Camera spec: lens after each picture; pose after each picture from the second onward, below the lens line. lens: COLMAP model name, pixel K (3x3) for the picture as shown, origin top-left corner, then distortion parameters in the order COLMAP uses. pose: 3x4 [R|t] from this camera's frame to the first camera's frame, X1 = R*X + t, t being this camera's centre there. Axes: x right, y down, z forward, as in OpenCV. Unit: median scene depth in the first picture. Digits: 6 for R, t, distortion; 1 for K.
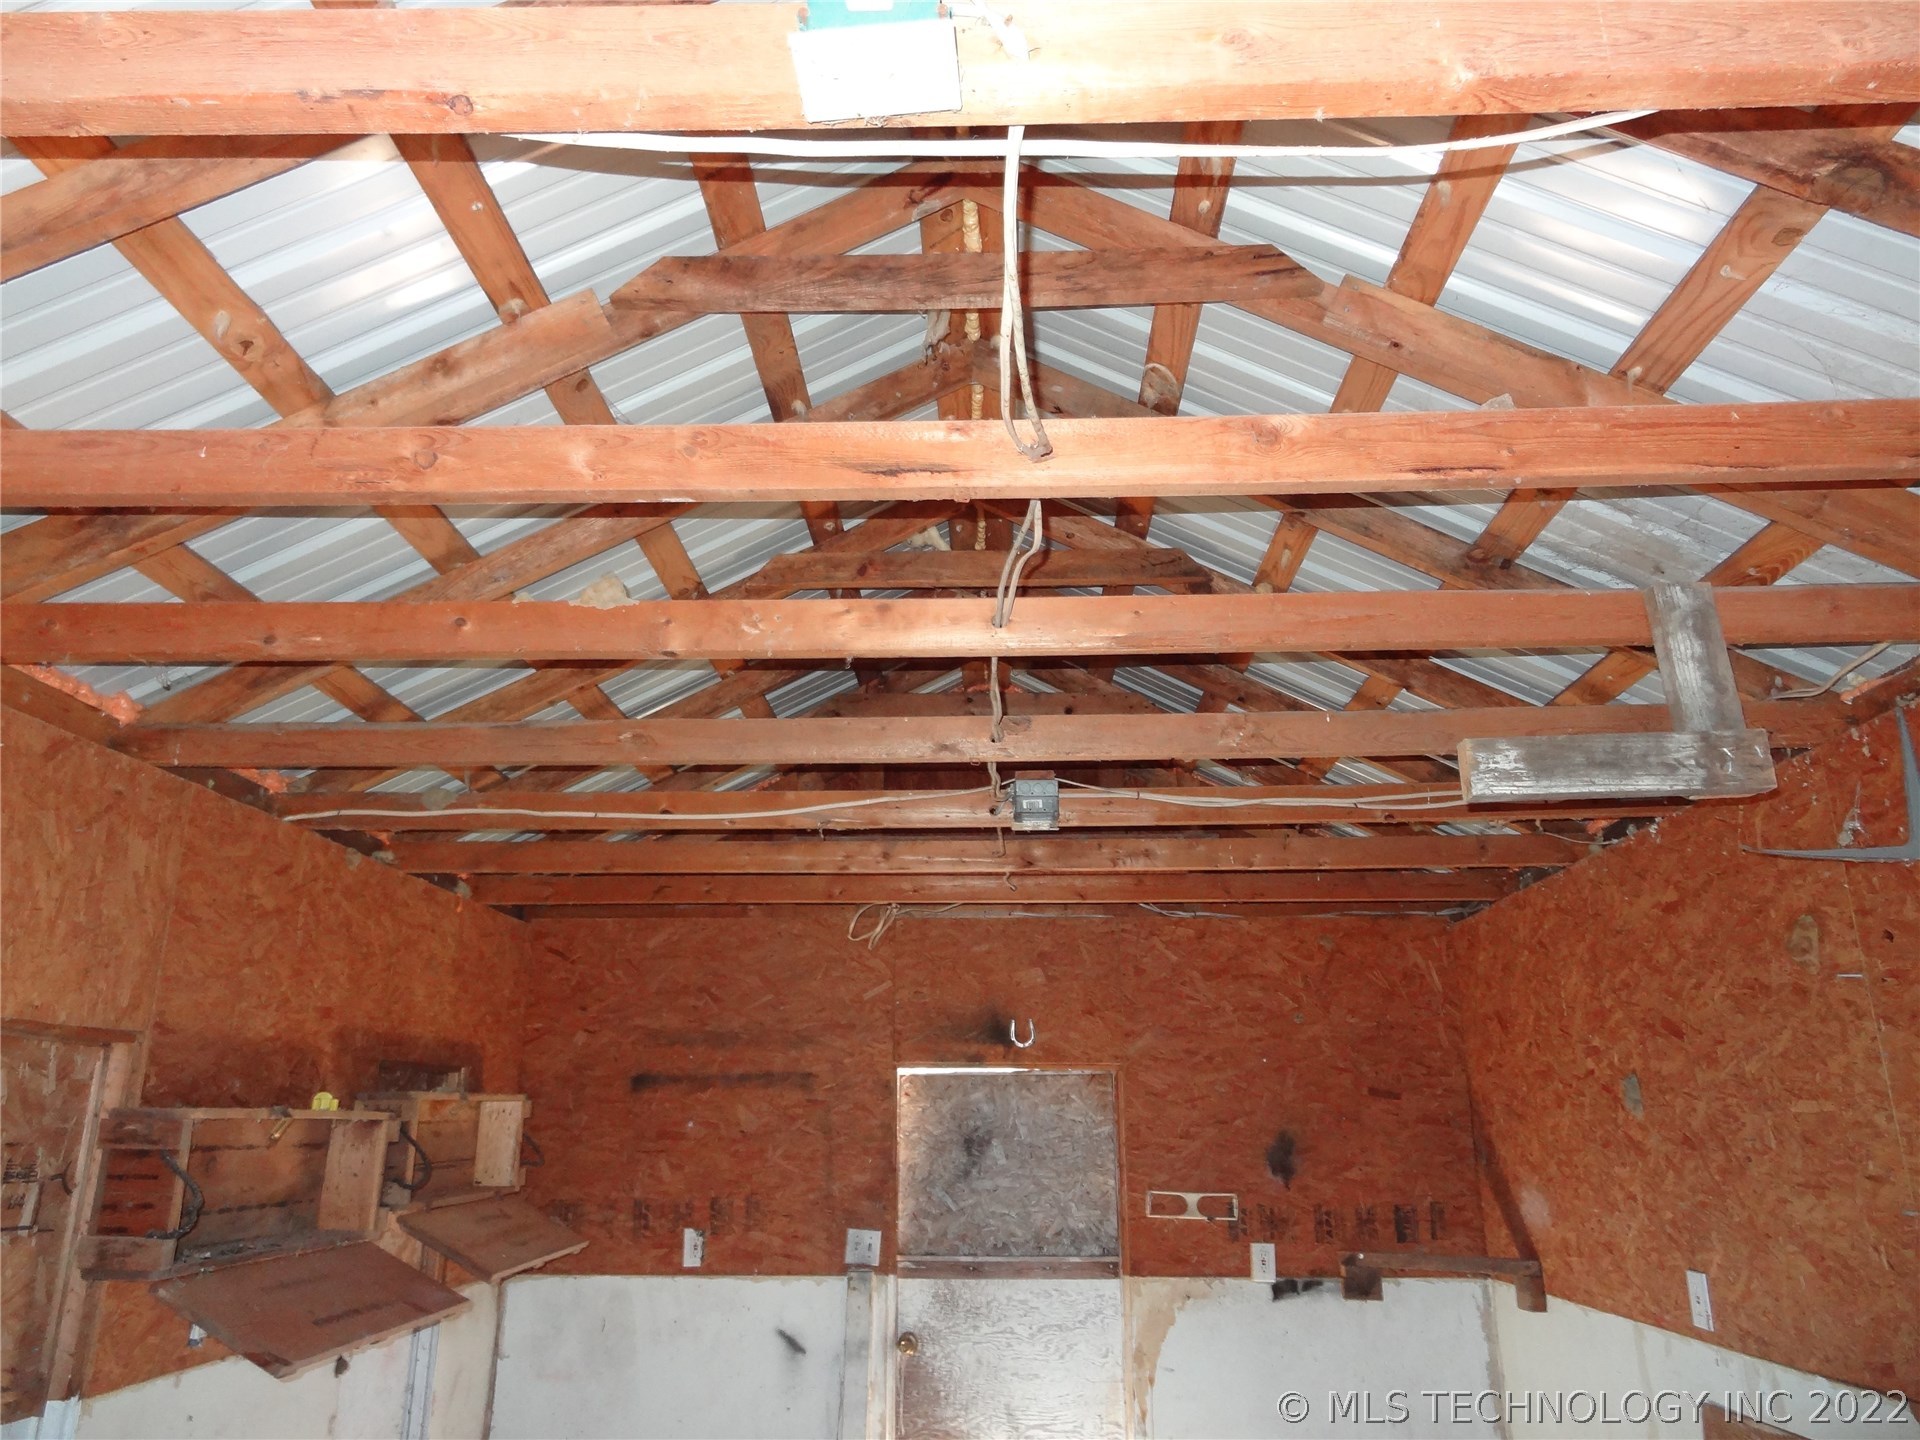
lens RADIAL K [[1334.9, 0, 952.8], [0, 1334.9, 714.4], [0, 0, 1]] dist [-0.002873, 0.001300]
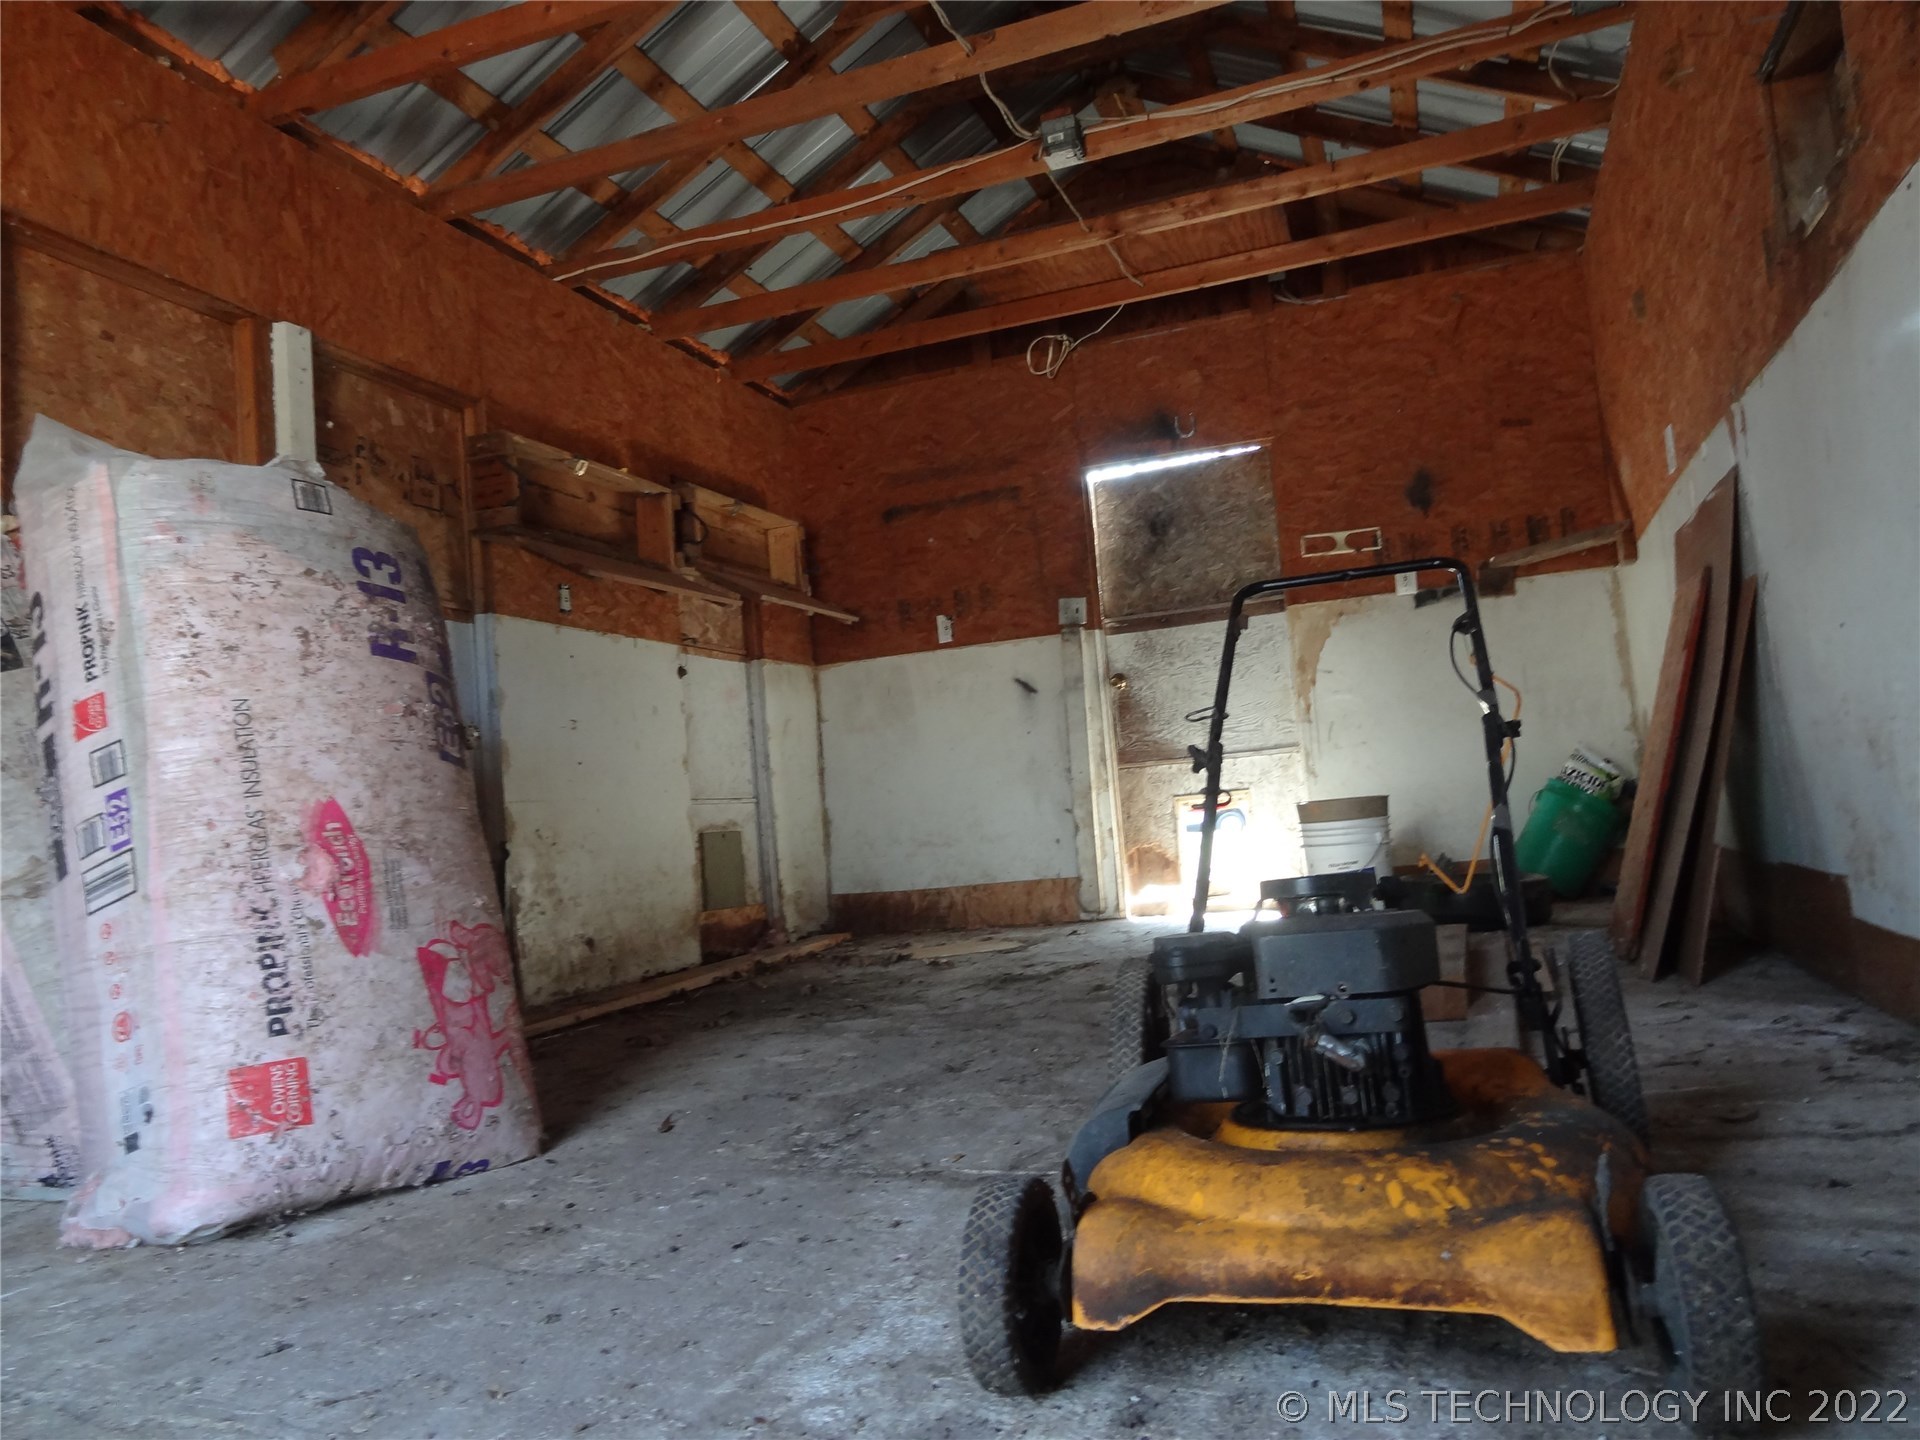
lens RADIAL K [[1334.9, 0, 959.6], [0, 1334.9, 715.9], [0, 0, 1]] dist [-0.002873, 0.001300]
pose [[0.945733, -0.100805, -0.308913, 0.213387], [0.171062, 0.962718, 0.209549, 0.216469], [0.276272, -0.251021, 0.927719, -0.221048]]
